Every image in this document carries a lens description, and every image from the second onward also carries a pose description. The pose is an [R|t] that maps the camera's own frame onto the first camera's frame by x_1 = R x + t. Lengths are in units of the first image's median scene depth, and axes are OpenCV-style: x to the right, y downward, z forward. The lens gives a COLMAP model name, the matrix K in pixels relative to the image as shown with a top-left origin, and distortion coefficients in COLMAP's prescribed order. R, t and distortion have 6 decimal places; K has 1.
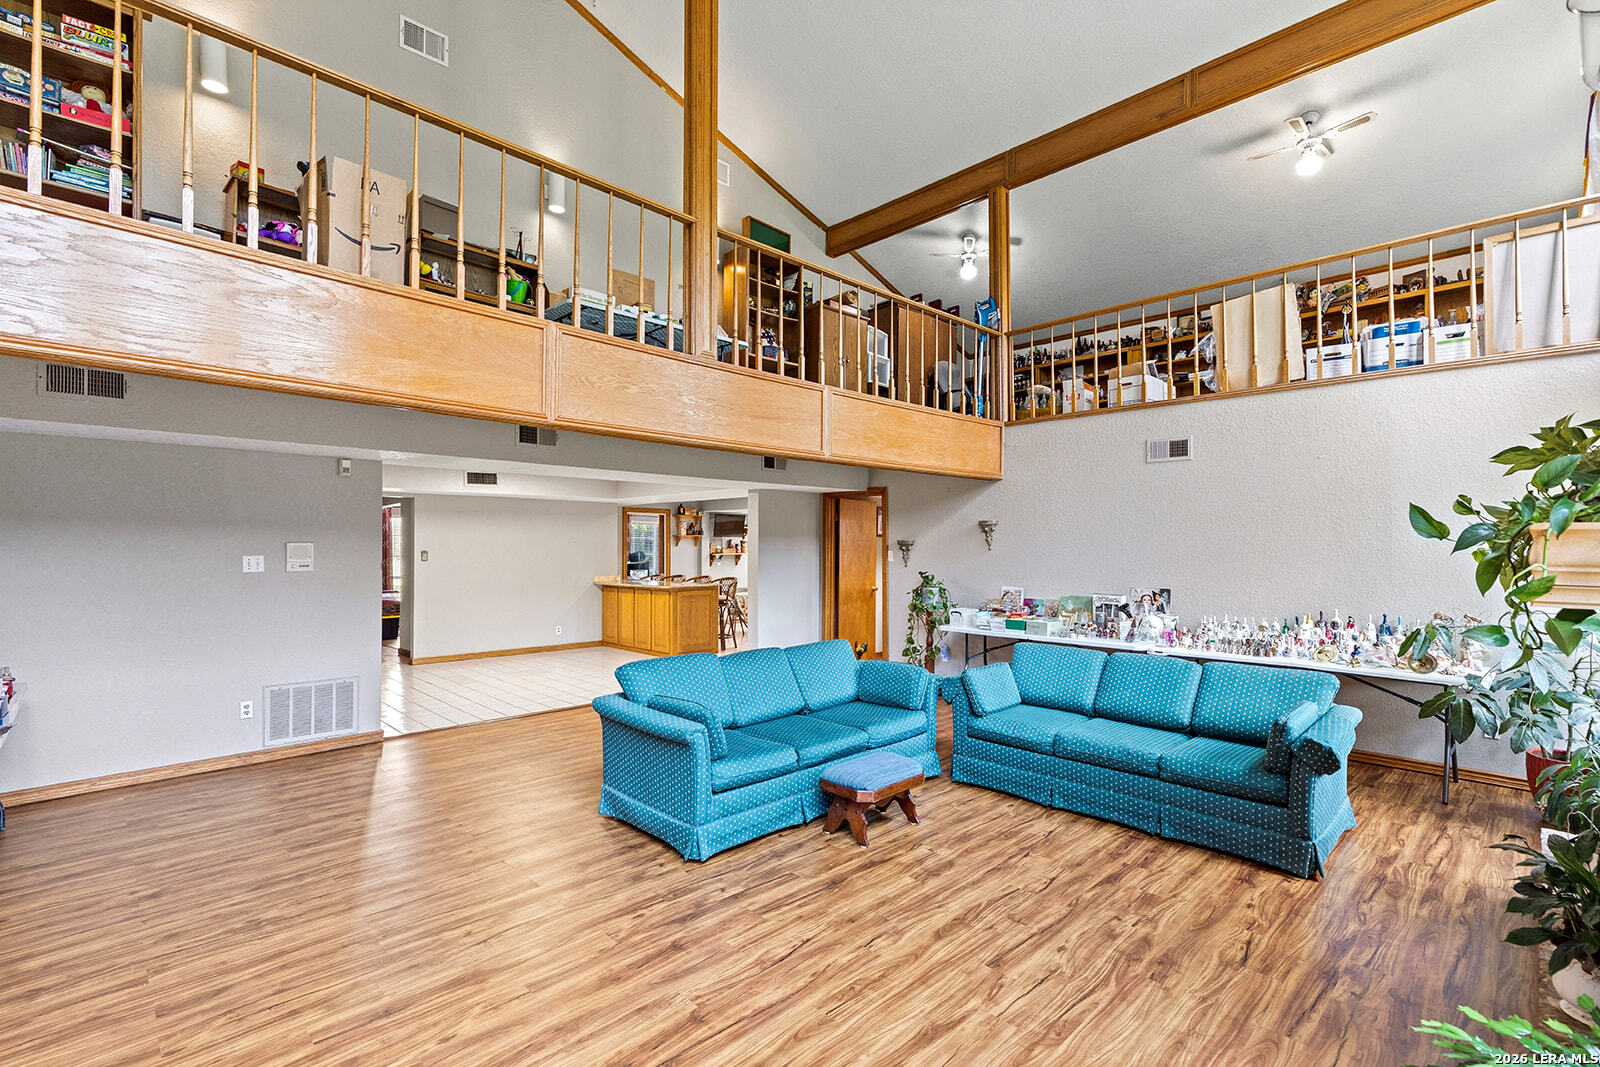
lens RADIAL K [[726.1, 0, 808.0], [0, 726.1, 525.8], [0, 0, 1]] dist [0.010480, 0.000132]
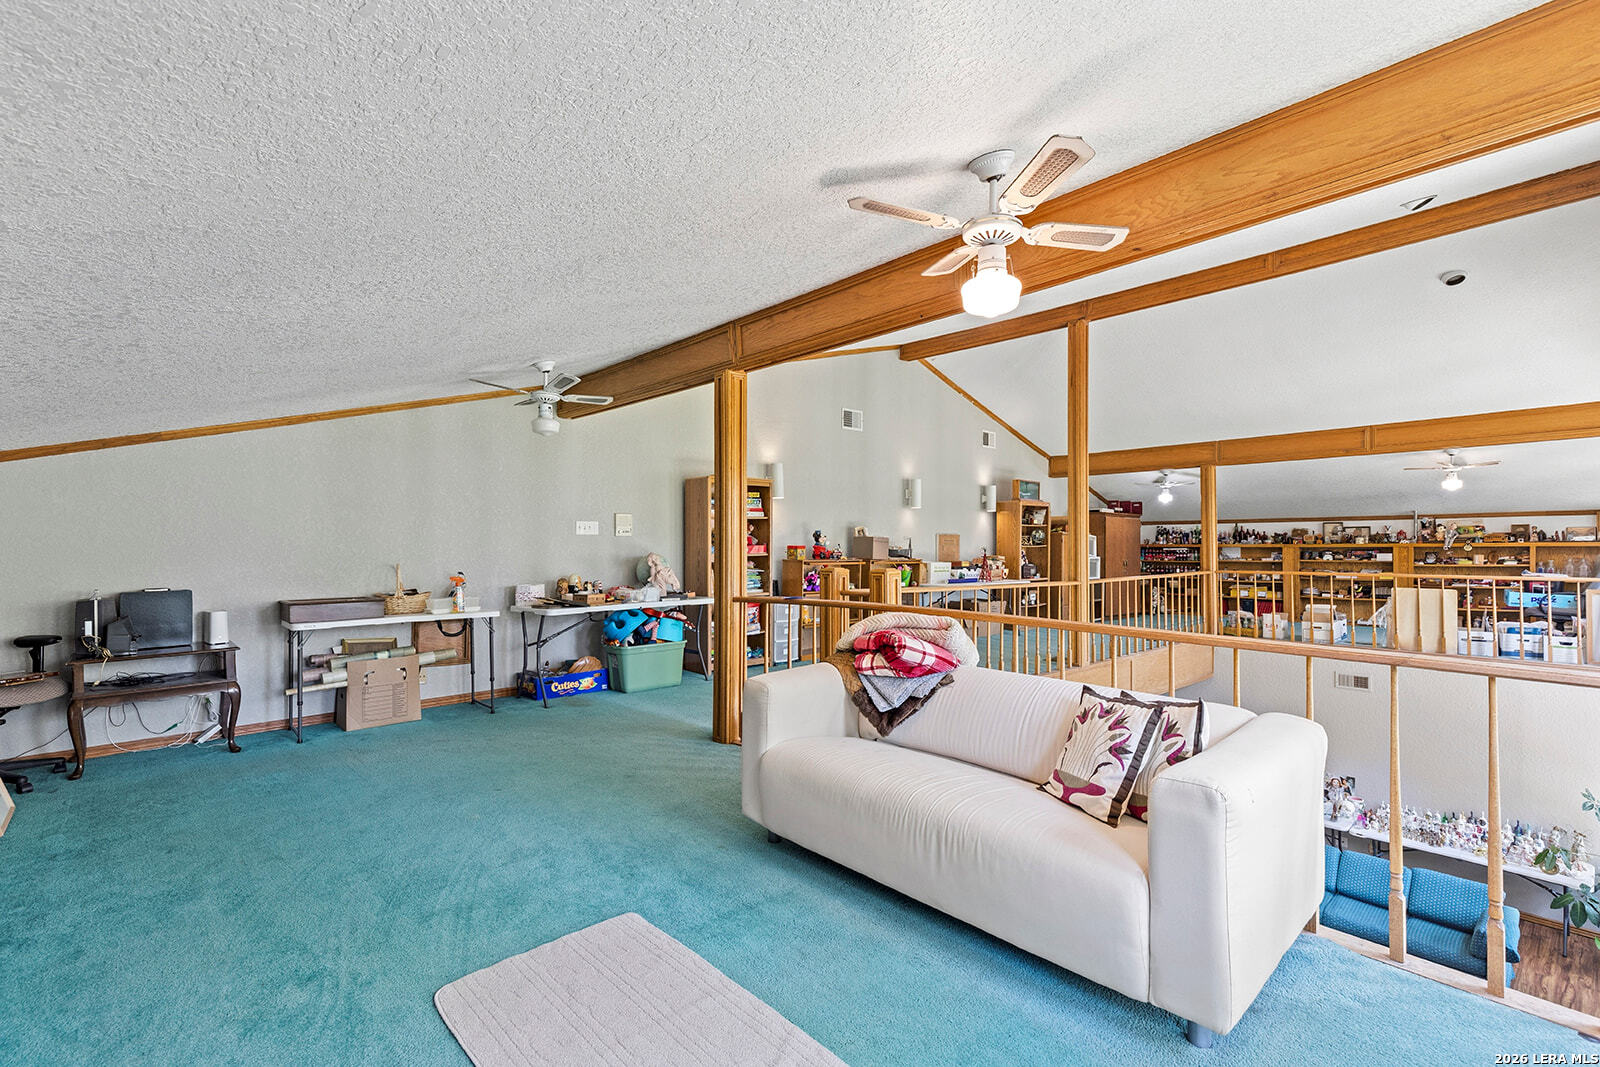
lens RADIAL K [[726.1, 0, 808.8], [0, 726.1, 536.2], [0, 0, 1]] dist [0.010480, 0.000132]
pose [[0.999430, -0.006422, -0.033156, -0.630719], [0.006956, 0.999848, 0.016016, -0.496386], [0.033048, -0.016237, 0.999322, -0.570564]]
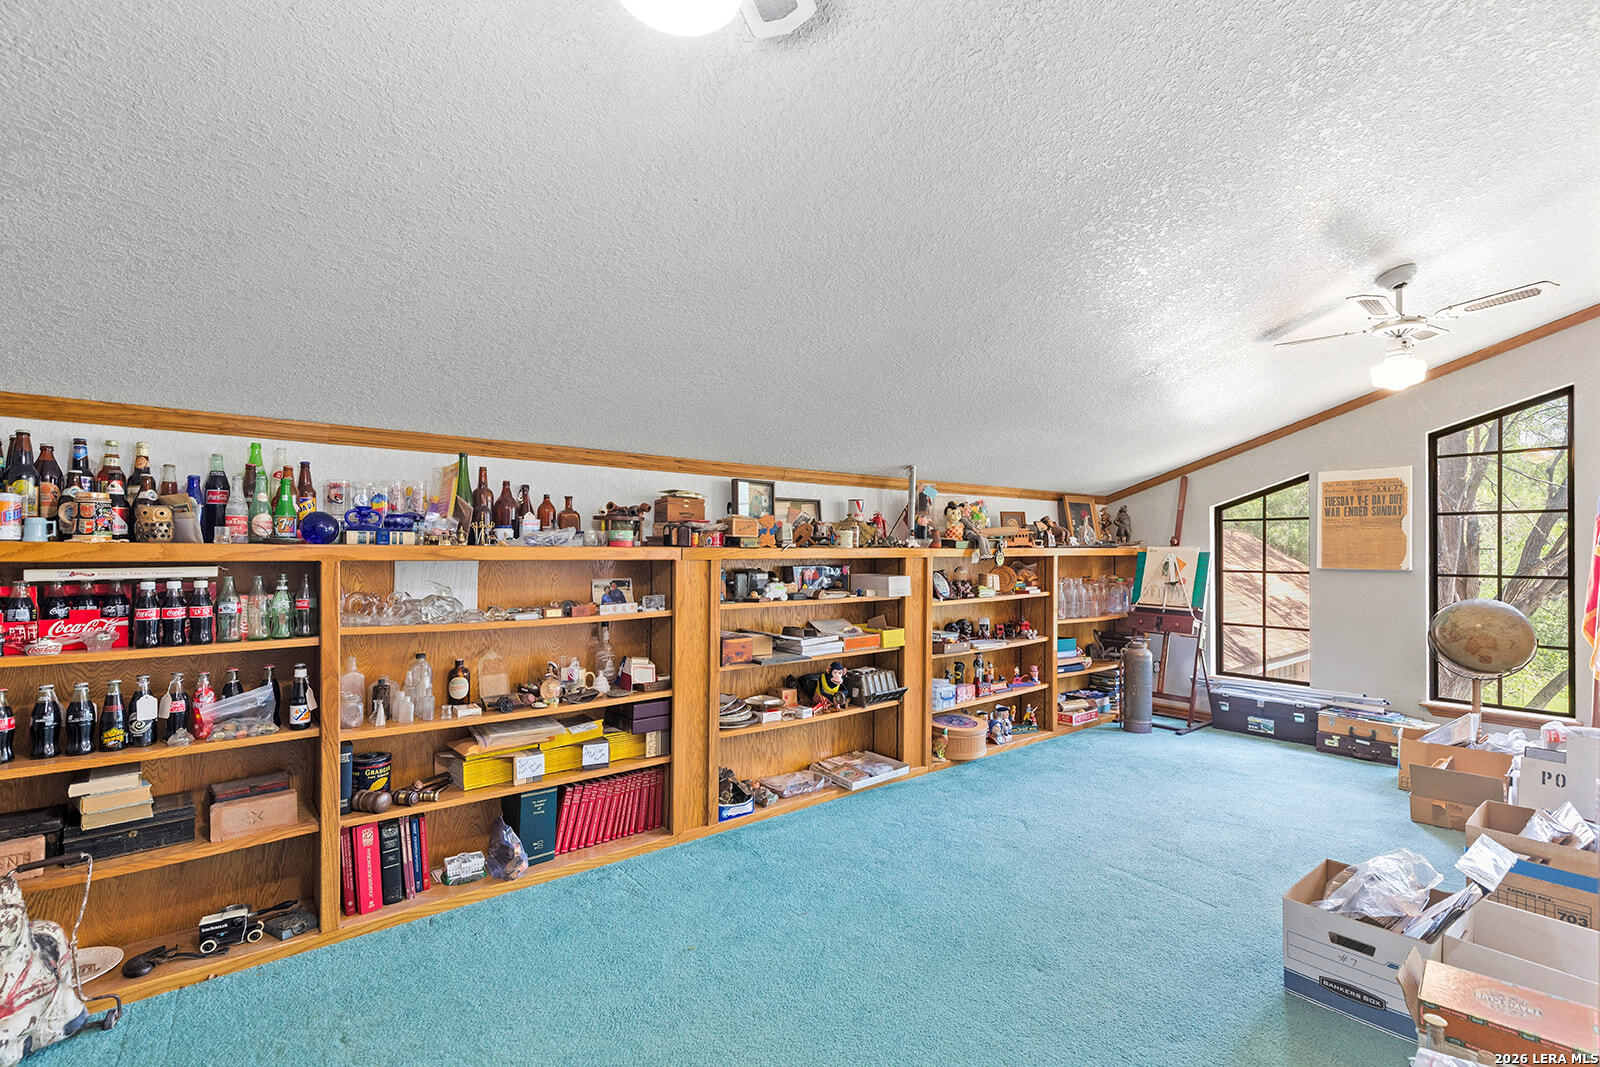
lens RADIAL K [[726.1, 0, 801.2], [0, 726.1, 547.3], [0, 0, 1]] dist [0.010480, 0.000132]
pose [[0.081060, 0.004072, 0.996701, 0.187220], [-0.029883, 0.999552, -0.001653, -0.427813], [-0.996261, -0.029650, 0.081145, 1.588340]]
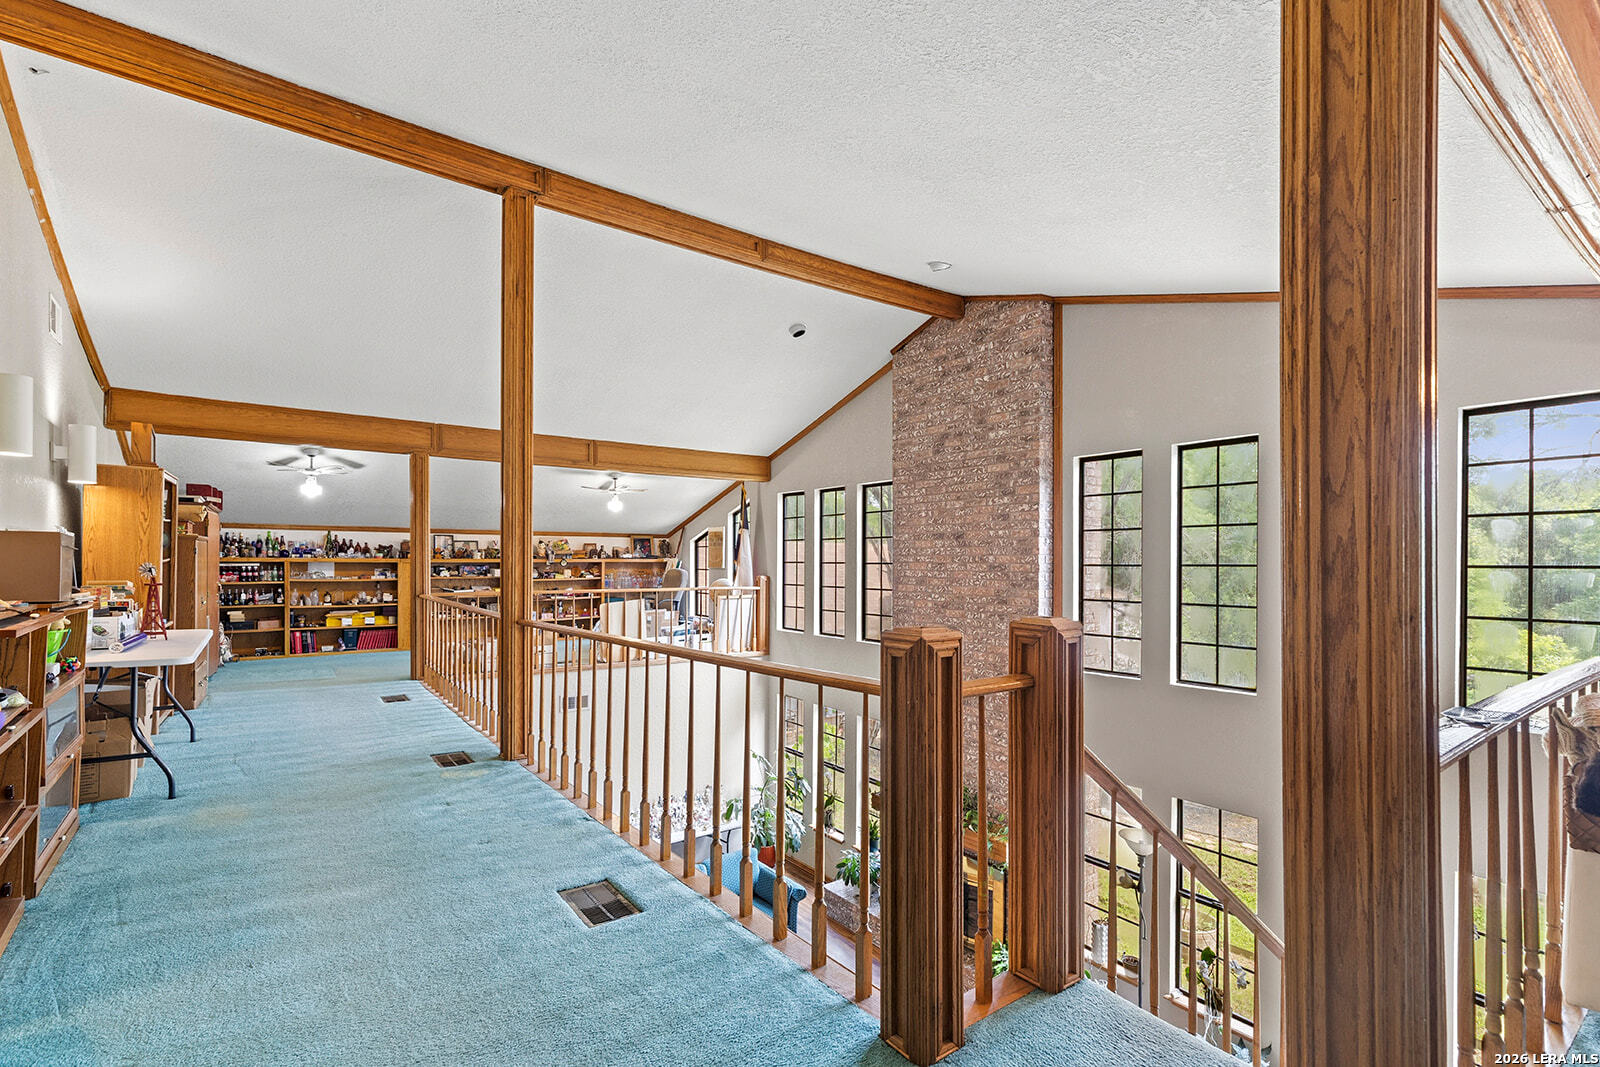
lens RADIAL K [[726.1, 0, 801.2], [0, 726.1, 561.2], [0, 0, 1]] dist [0.010480, 0.000132]
pose [[0.131380, -0.002878, 0.991328, -0.969920], [-0.033966, 0.999396, 0.007403, -0.468612], [-0.990750, -0.034644, 0.131203, 0.455158]]
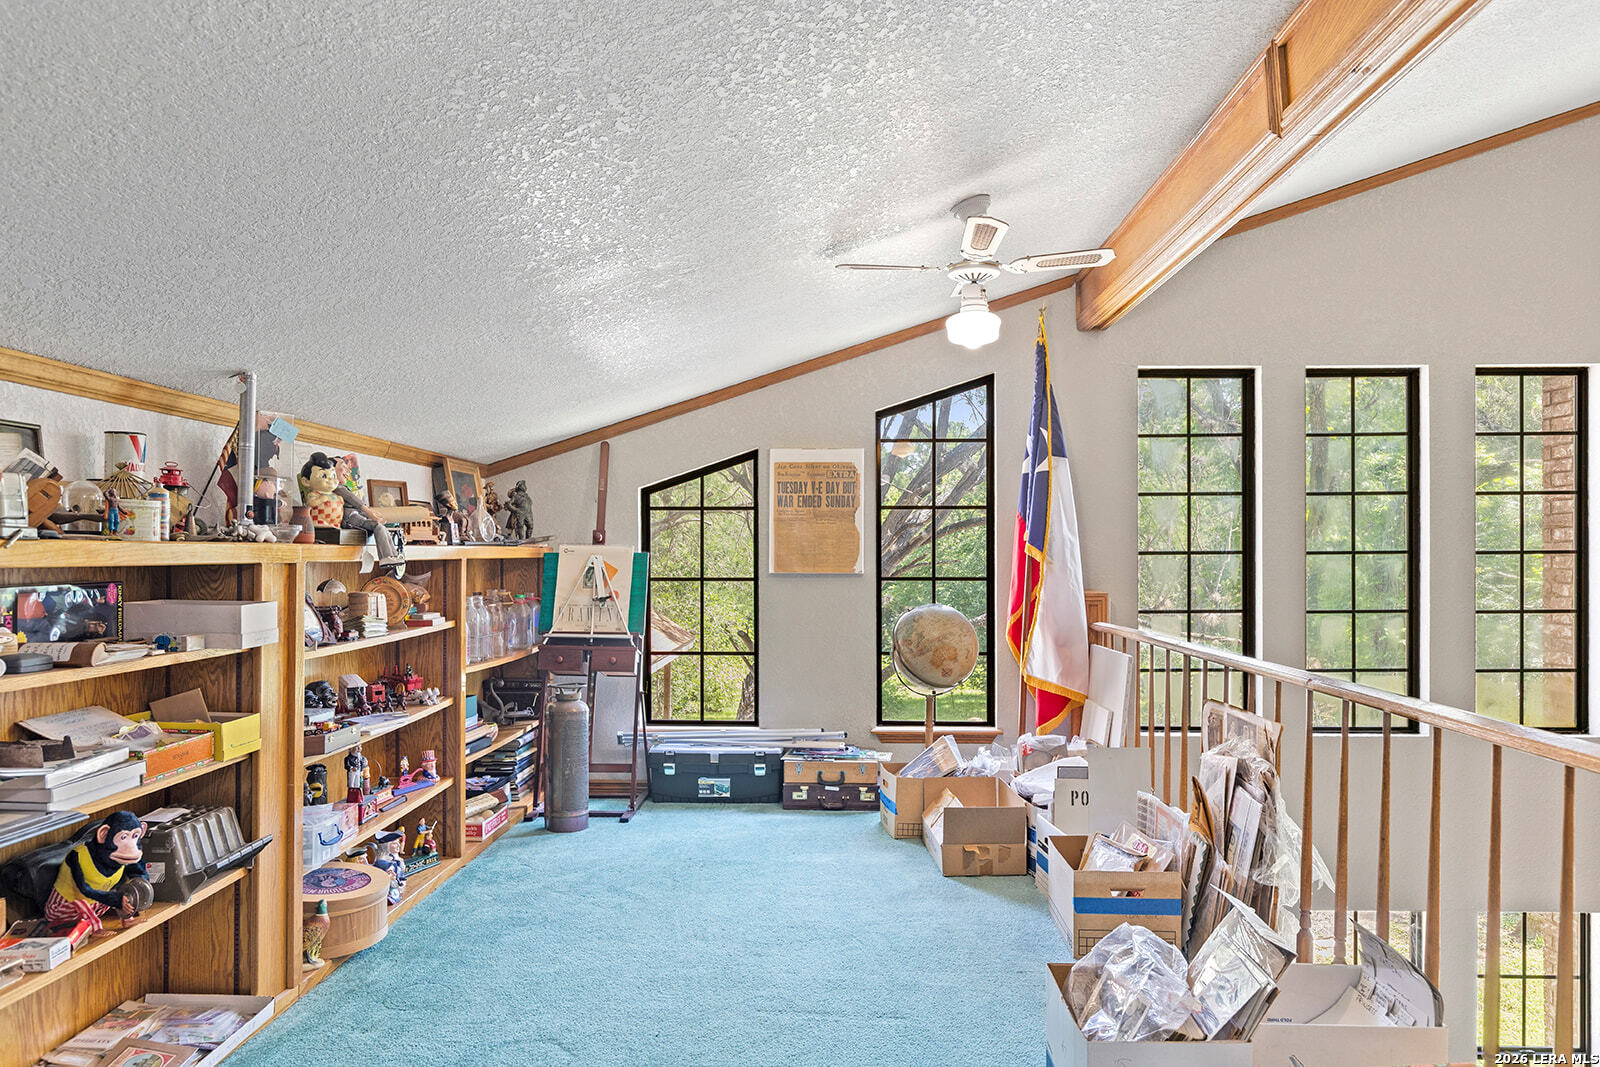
lens RADIAL K [[1069.6, 0, 811.6], [0, 1069.6, 562.2], [0, 0, 1]] dist [0.004474, -0.006599]
pose [[-0.695635, -0.005779, 0.718372, 0.382325], [-0.020396, 0.999723, -0.011708, -0.421480], [-0.718105, -0.022796, -0.695561, 1.712607]]
